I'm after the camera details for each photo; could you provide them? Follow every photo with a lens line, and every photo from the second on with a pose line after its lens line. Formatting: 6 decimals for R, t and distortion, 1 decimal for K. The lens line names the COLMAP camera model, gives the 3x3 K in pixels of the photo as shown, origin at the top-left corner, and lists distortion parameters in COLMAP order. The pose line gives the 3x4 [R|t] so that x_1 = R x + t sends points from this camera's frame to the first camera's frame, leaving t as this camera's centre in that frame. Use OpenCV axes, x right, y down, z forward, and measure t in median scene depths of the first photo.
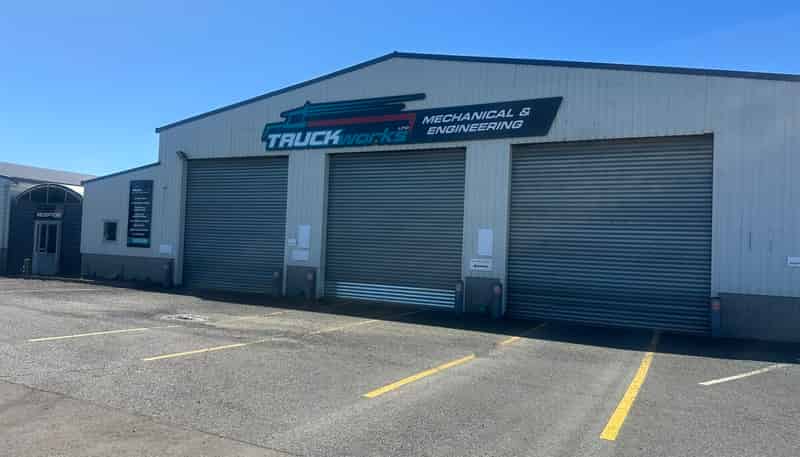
lens RADIAL K [[558.6, 0, 400.0], [0, 558.6, 228.5], [0, 0, 1]] dist [0.126859, -0.203355]
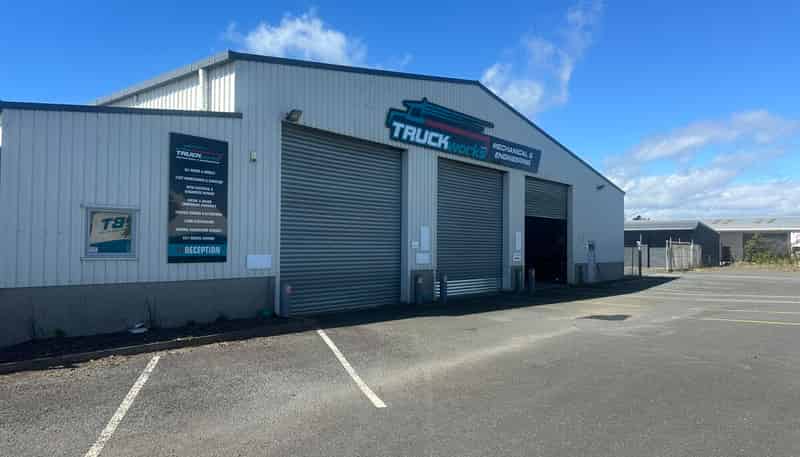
lens RADIAL K [[558.6, 0, 400.0], [0, 558.6, 228.5], [0, 0, 1]] dist [0.126859, -0.203355]
pose [[0.223757, -0.000728, 0.974645, -1.112300], [-0.025008, 0.999666, 0.006488, -0.008394], [-0.974324, -0.025826, 0.223664, 0.826540]]
